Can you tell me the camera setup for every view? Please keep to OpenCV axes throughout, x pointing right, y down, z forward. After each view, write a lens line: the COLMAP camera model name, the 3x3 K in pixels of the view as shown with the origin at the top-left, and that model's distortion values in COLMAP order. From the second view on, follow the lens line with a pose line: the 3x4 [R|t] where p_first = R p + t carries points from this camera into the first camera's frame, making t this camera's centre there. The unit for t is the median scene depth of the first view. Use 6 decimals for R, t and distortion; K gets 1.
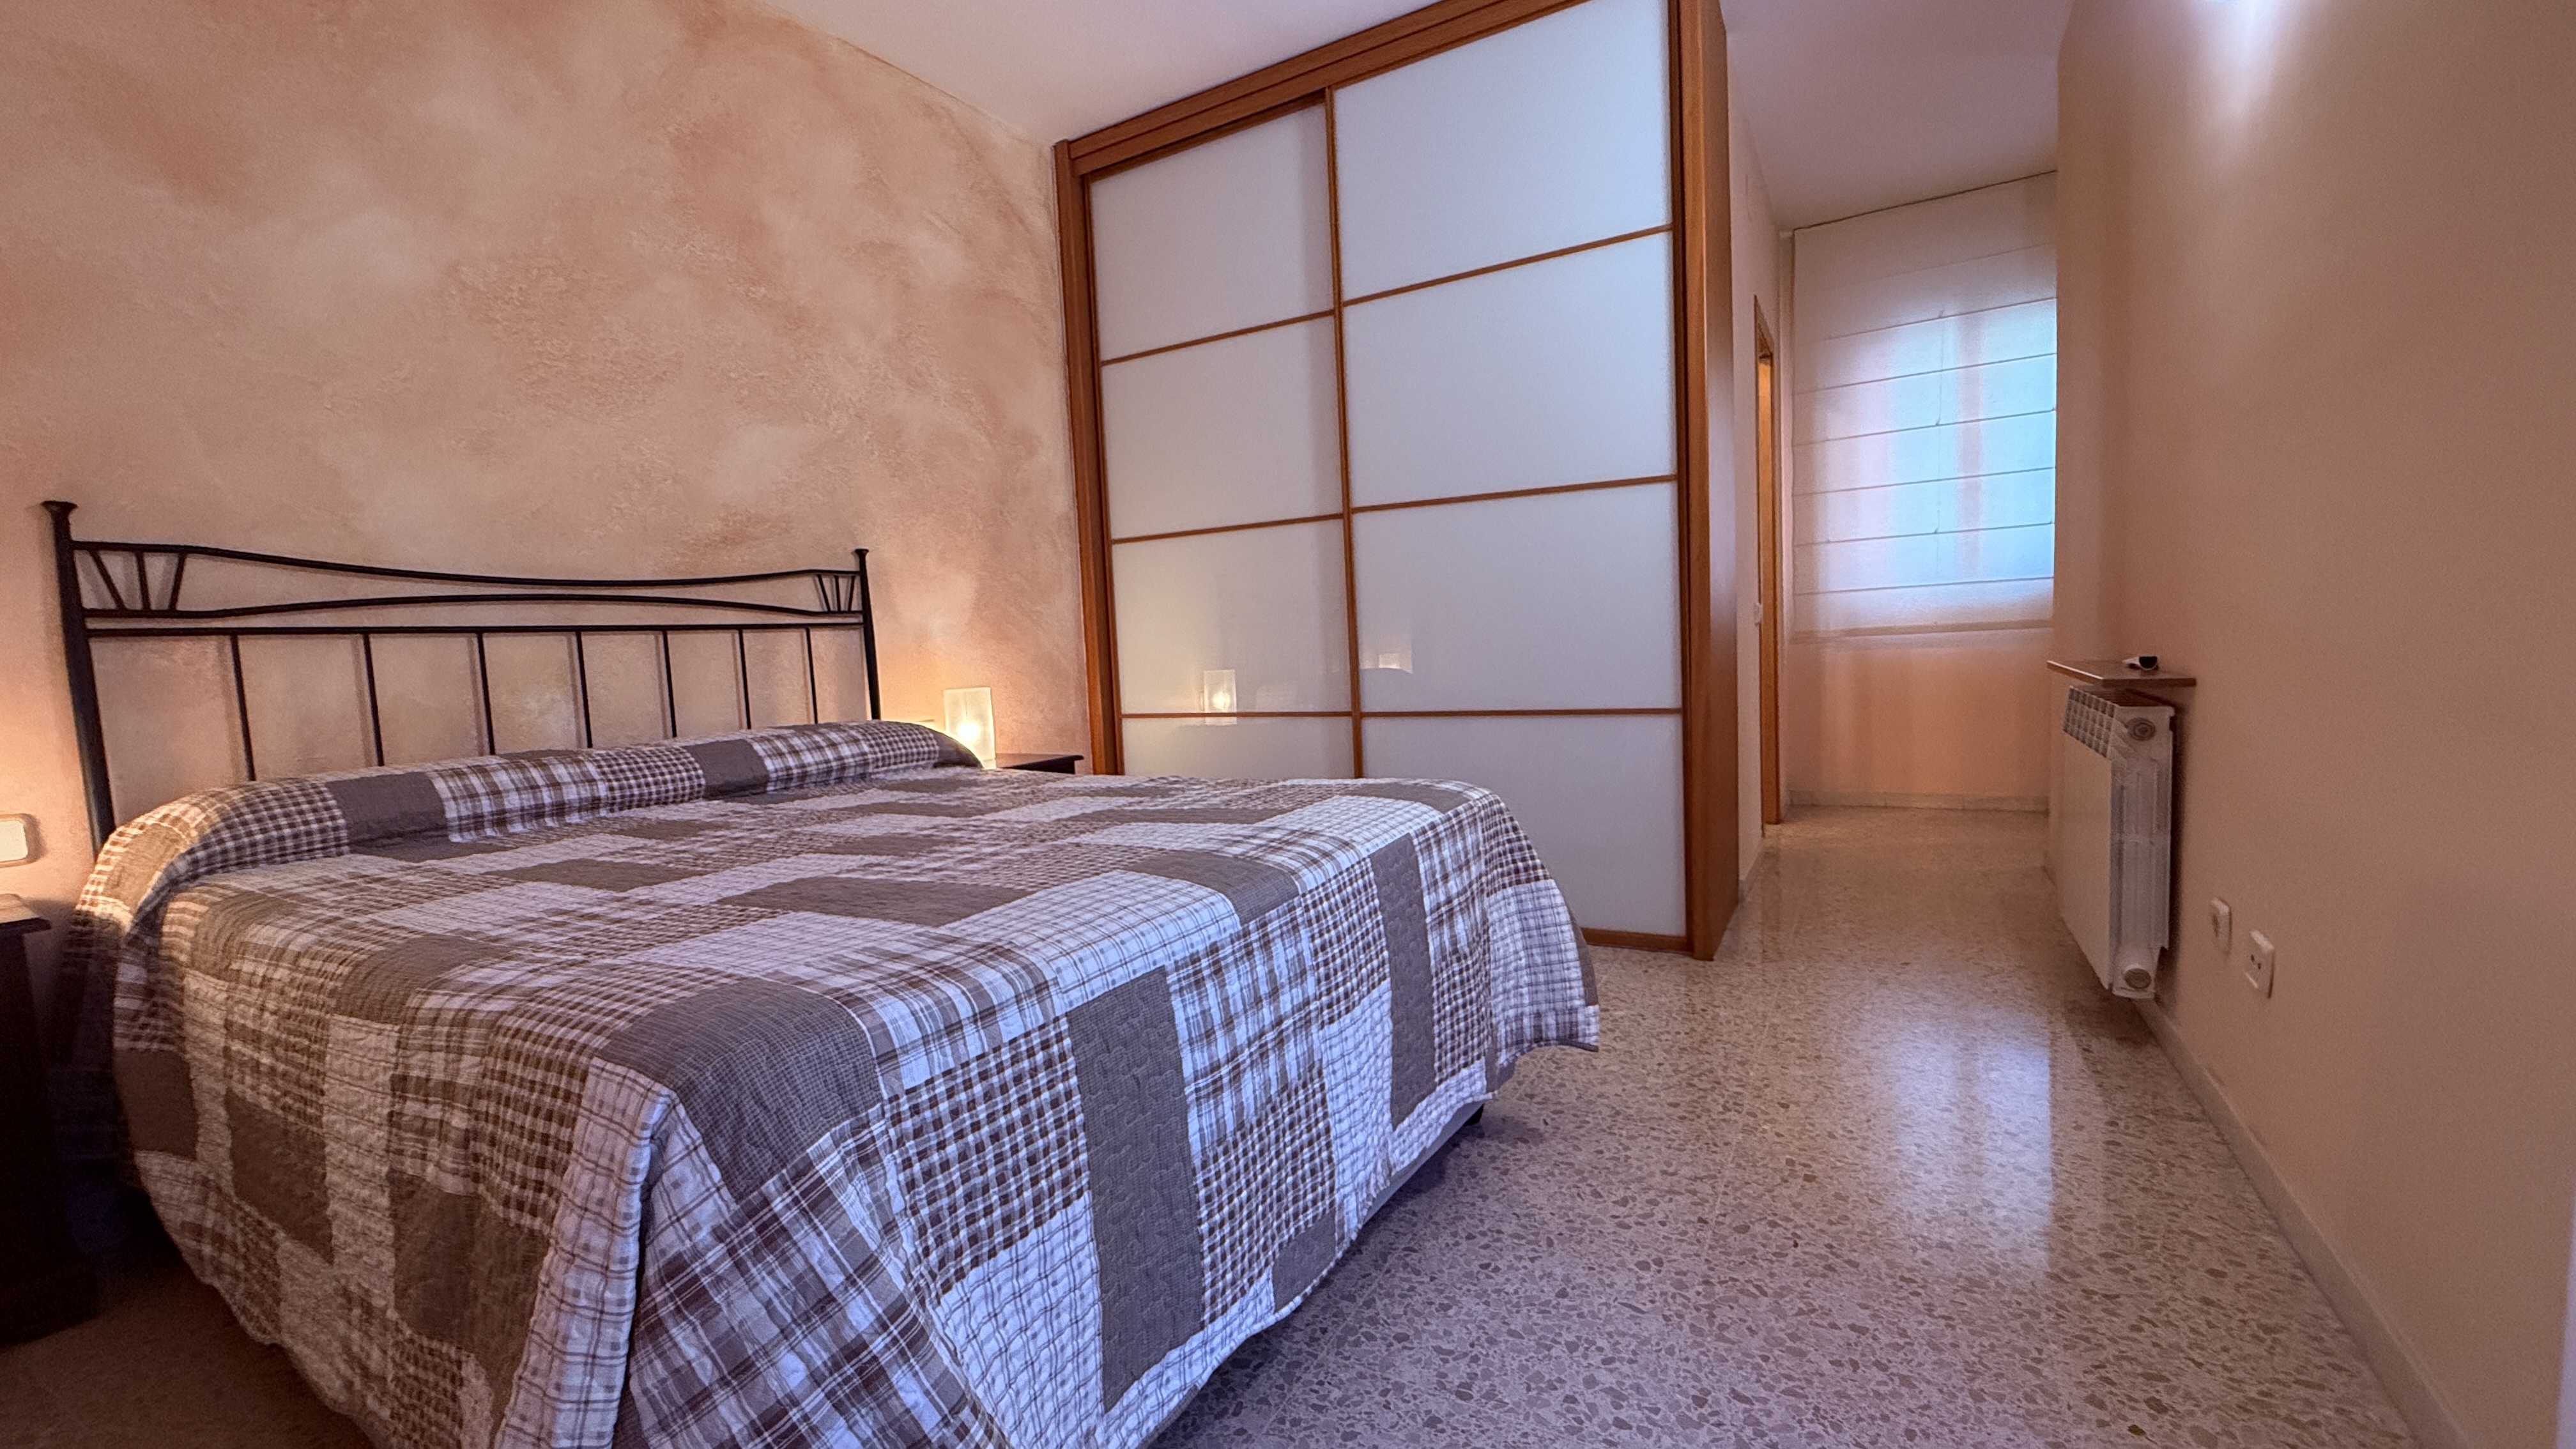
lens RADIAL K [[1032.6, 0, 1279.5], [0, 1032.6, 724.3], [0, 0, 1]] dist [0.000629, -0.000362]
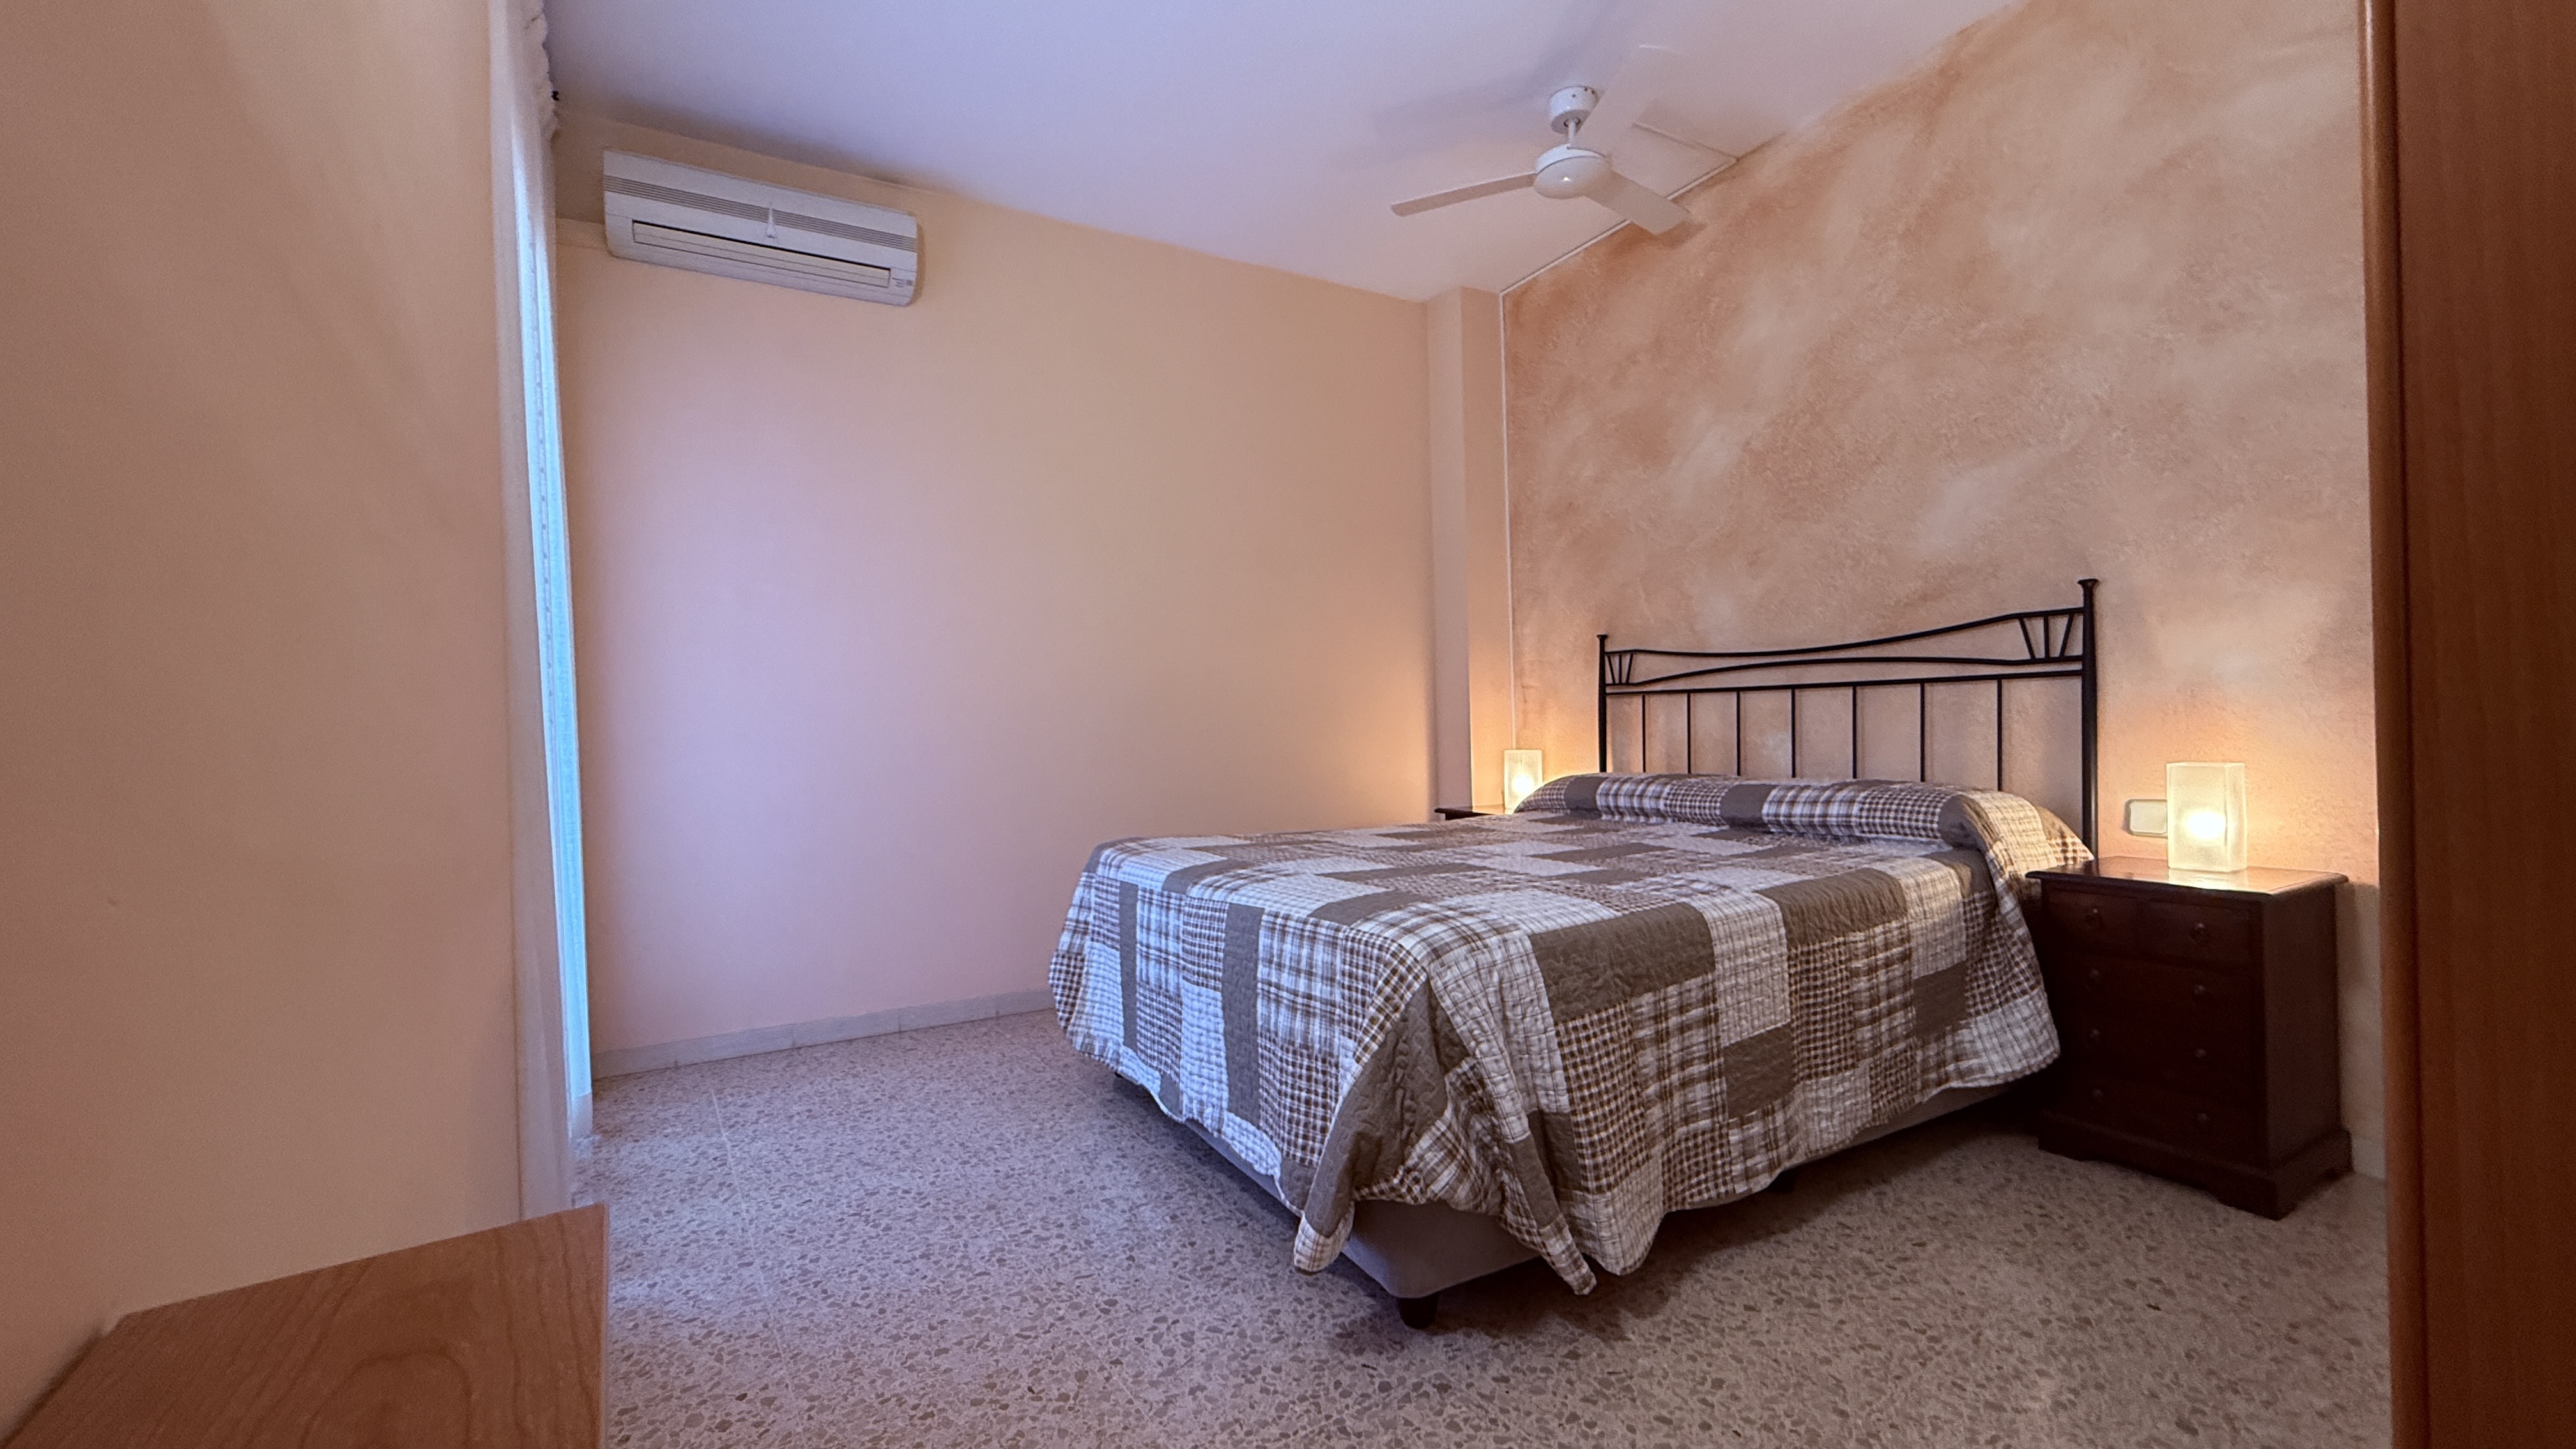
lens RADIAL K [[1032.6, 0, 1279.5], [0, 1032.6, 724.3], [0, 0, 1]] dist [0.000629, -0.000362]
pose [[-0.459173, 0.059121, -0.886378, 0.742338], [-0.022346, 0.996699, 0.078056, -0.127557], [0.888066, 0.055648, -0.456336, 0.983433]]
